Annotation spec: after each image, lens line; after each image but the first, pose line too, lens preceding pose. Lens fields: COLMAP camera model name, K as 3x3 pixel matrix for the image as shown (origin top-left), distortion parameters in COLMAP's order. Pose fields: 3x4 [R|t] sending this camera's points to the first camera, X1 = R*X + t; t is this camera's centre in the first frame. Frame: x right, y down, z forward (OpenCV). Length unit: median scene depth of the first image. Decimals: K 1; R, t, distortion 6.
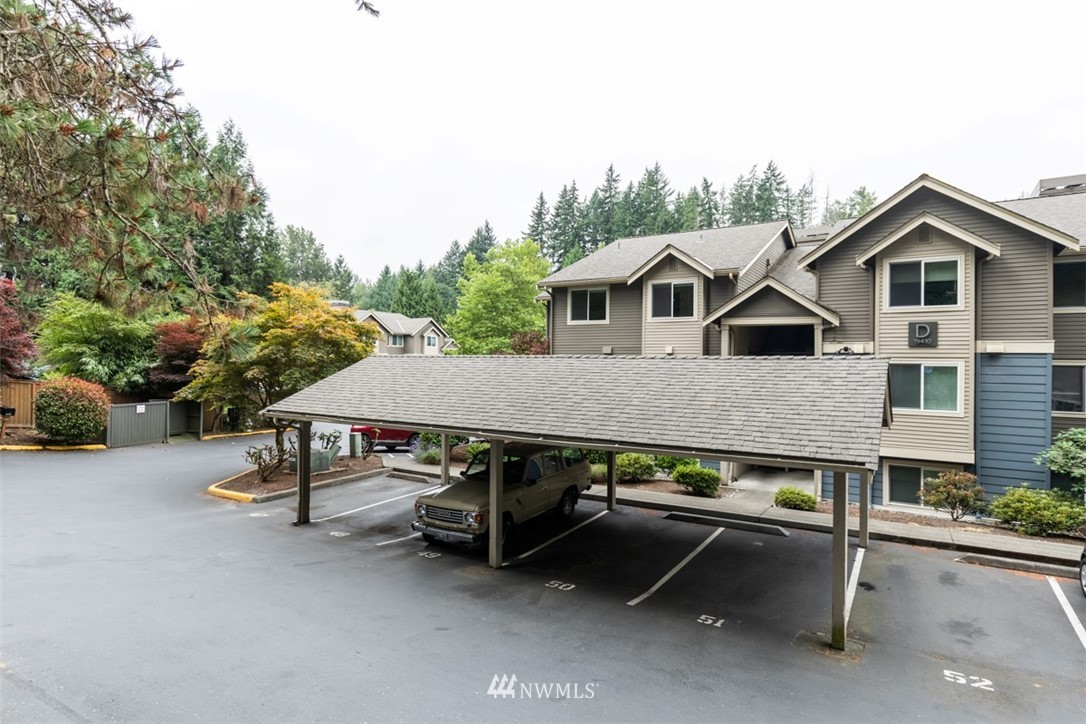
lens RADIAL K [[614.9, 0, 544.7], [0, 614.9, 363.1], [0, 0, 1]] dist [0.004495, 0.000135]
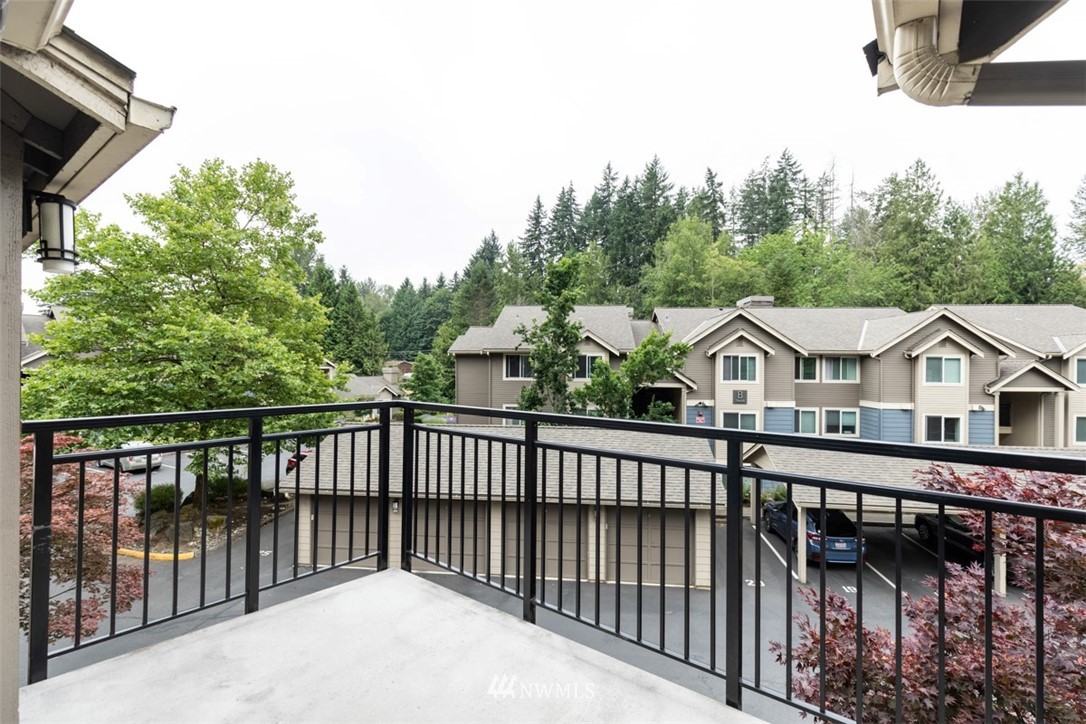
lens RADIAL K [[488.5, 0, 547.8], [0, 488.5, 361.7], [0, 0, 1]] dist [0.002355, -0.000119]
pose [[0.994041, -0.001816, -0.108994, 0.095003], [0.001263, 0.999986, -0.005145, -0.011414], [0.109002, 0.004977, 0.994029, 0.241570]]
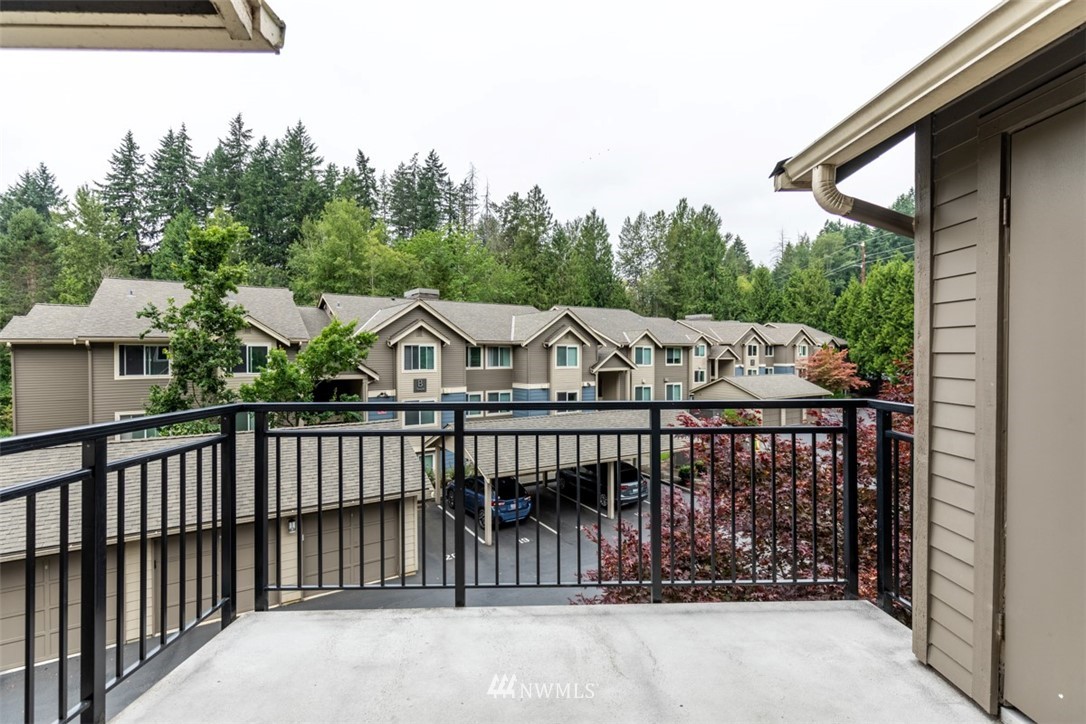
lens RADIAL K [[501.9, 0, 537.8], [0, 501.9, 356.2], [0, 0, 1]] dist [0.012827, 0.000129]
pose [[0.848404, -0.016253, 0.529100, 0.084496], [0.013758, 0.999868, 0.008653, -0.011444], [-0.529171, -0.000062, 0.848515, 0.241795]]
